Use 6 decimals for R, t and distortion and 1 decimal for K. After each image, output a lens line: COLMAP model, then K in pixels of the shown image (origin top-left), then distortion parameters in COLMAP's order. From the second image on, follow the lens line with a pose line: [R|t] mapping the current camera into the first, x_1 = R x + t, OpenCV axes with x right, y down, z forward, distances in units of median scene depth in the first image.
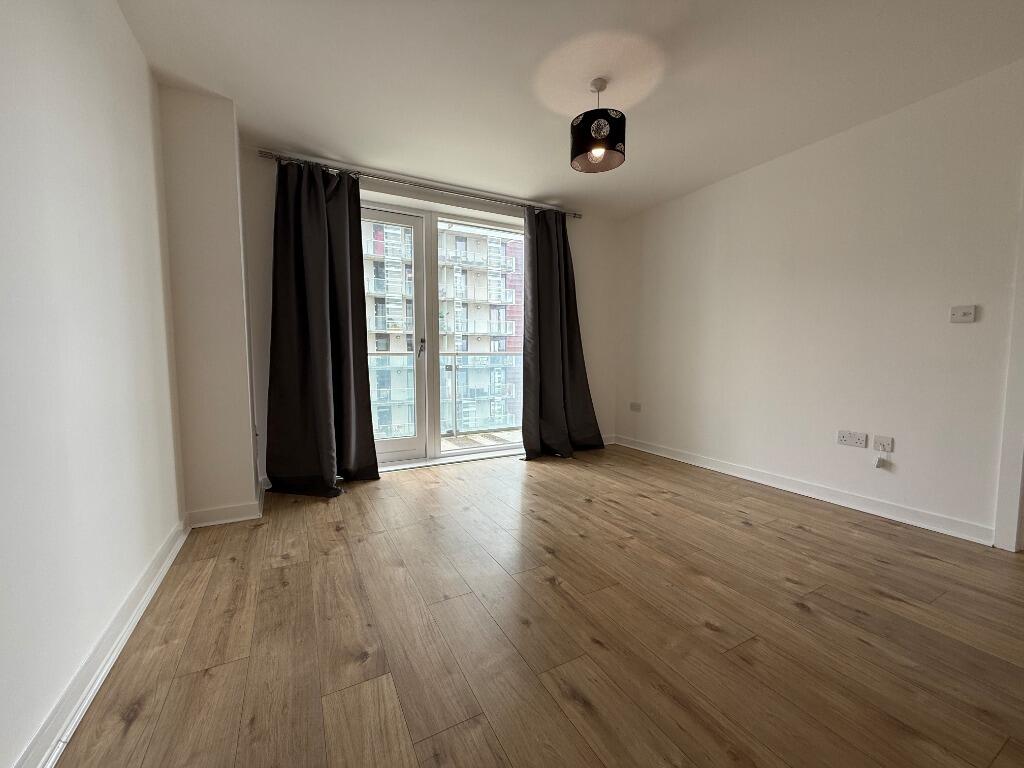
lens RADIAL K [[404.5, 0, 513.0], [0, 404.5, 382.4], [0, 0, 1]] dist [0.001087, 0.000234]
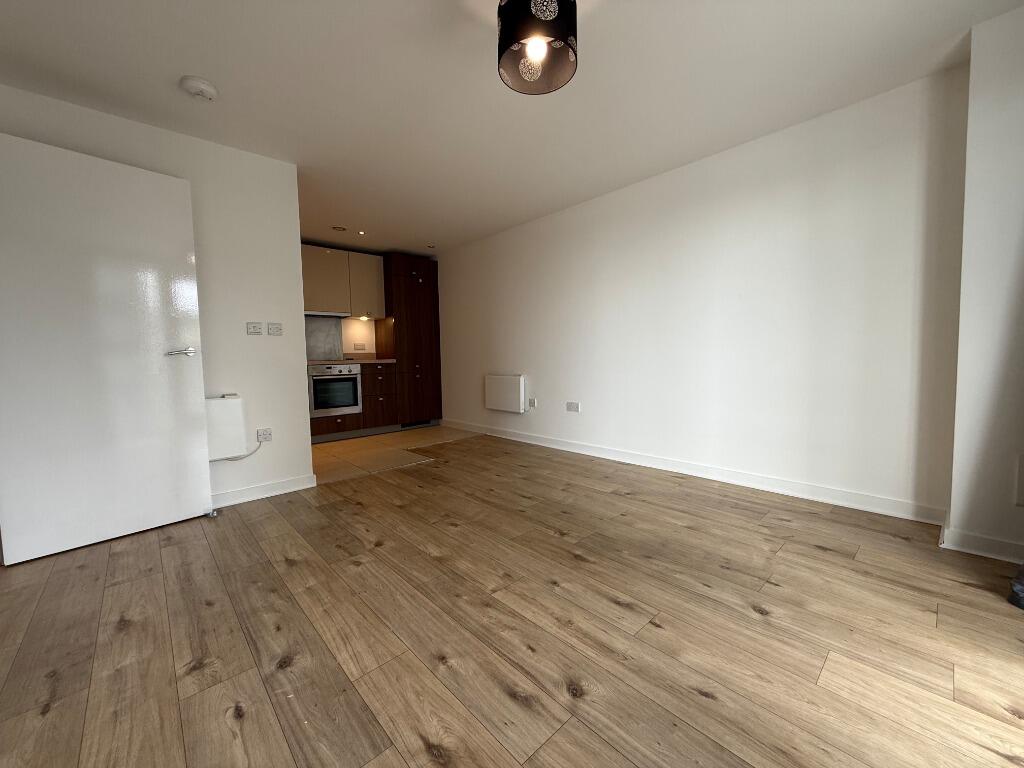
lens RADIAL K [[404.5, 0, 513.0], [0, 404.5, 382.4], [0, 0, 1]] dist [0.001087, 0.000234]
pose [[-0.967710, 0.038994, -0.249033, 0.454360], [0.005900, 0.991195, 0.132276, -0.117934], [0.251999, 0.126536, -0.959419, 1.778558]]
